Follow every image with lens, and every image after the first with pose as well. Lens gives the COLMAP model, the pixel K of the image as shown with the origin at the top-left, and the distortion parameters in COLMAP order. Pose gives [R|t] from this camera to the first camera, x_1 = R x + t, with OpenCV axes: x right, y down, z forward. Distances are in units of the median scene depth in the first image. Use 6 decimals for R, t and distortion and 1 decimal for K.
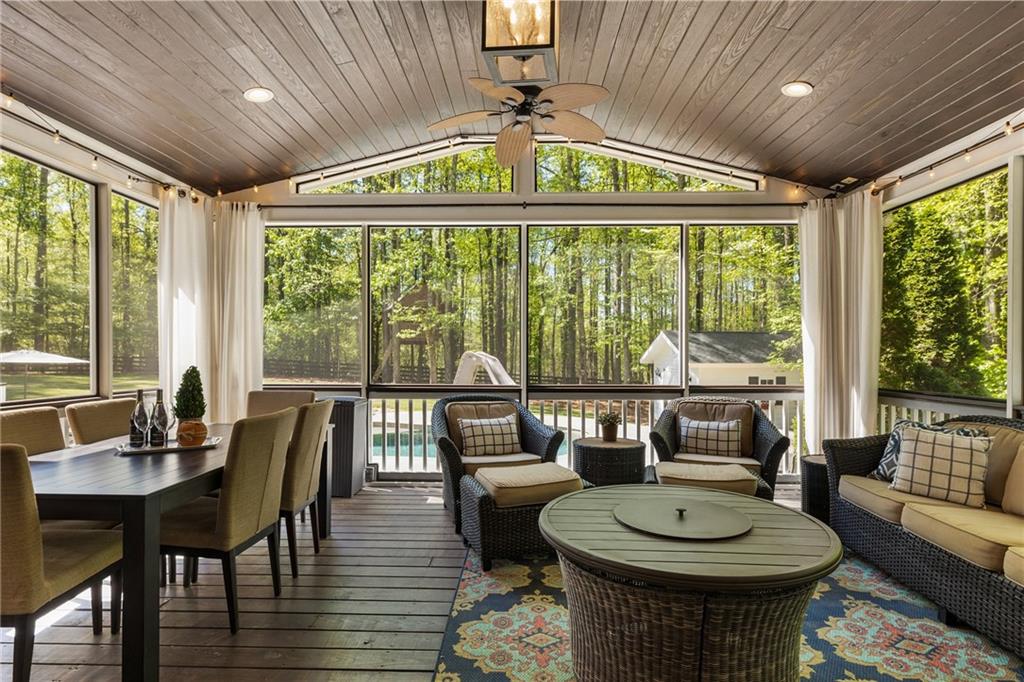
lens RADIAL K [[542.1, 0, 514.4], [0, 542.1, 347.6], [0, 0, 1]] dist [-0.004981, 0.000412]
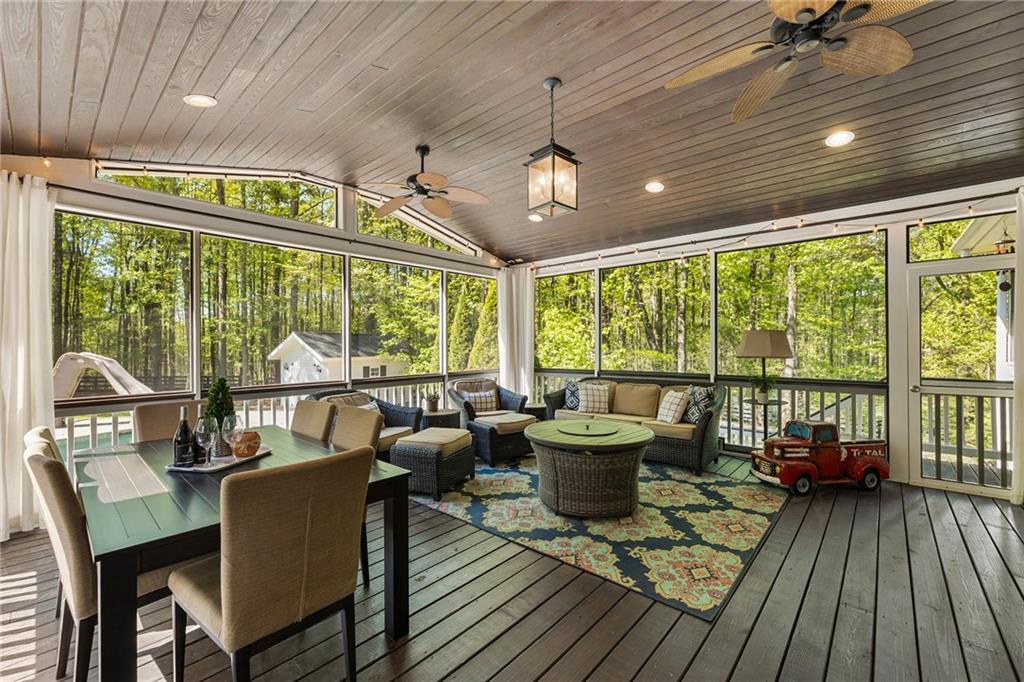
lens RADIAL K [[418.4, 0, 518.2], [0, 418.4, 342.9], [0, 0, 1]] dist [0.000410, 0.000115]
pose [[0.641058, -0.004495, 0.767479, -0.526027], [0.006239, 0.999980, 0.000645, -0.017723], [-0.767467, 0.004375, 0.641074, 0.054414]]
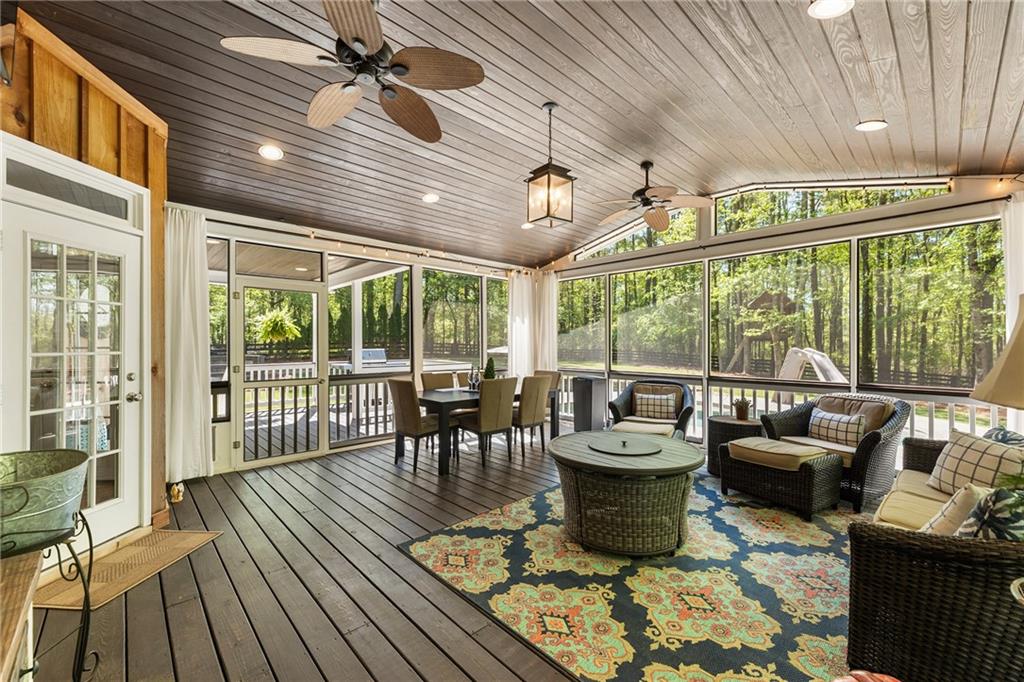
lens RADIAL K [[418.4, 0, 513.4], [0, 418.4, 344.0], [0, 0, 1]] dist [0.000410, 0.000115]
pose [[0.703827, -0.000064, -0.710372, 0.469956], [0.001929, 0.999996, 0.001821, -0.016397], [0.710369, -0.002652, 0.703824, -0.120653]]
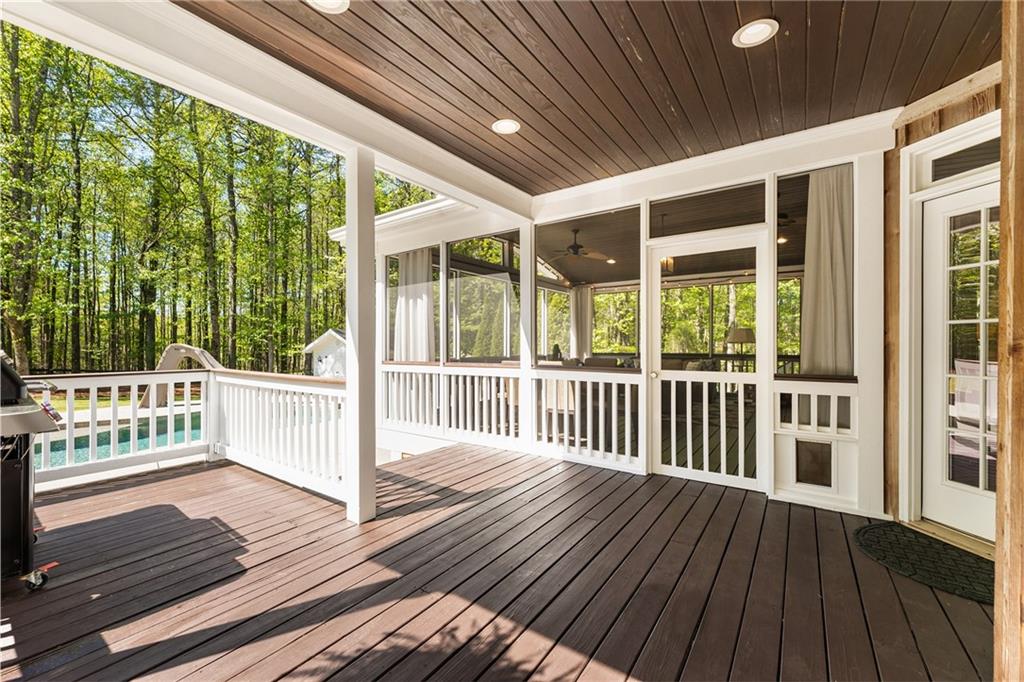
lens RADIAL K [[418.4, 0, 514.4], [0, 418.4, 339.9], [0, 0, 1]] dist [0.000410, 0.000115]
pose [[0.545486, 0.007300, 0.838088, -1.510725], [0.000179, 0.999961, -0.008827, 0.023413], [-0.838120, 0.004964, 0.545464, 0.069407]]
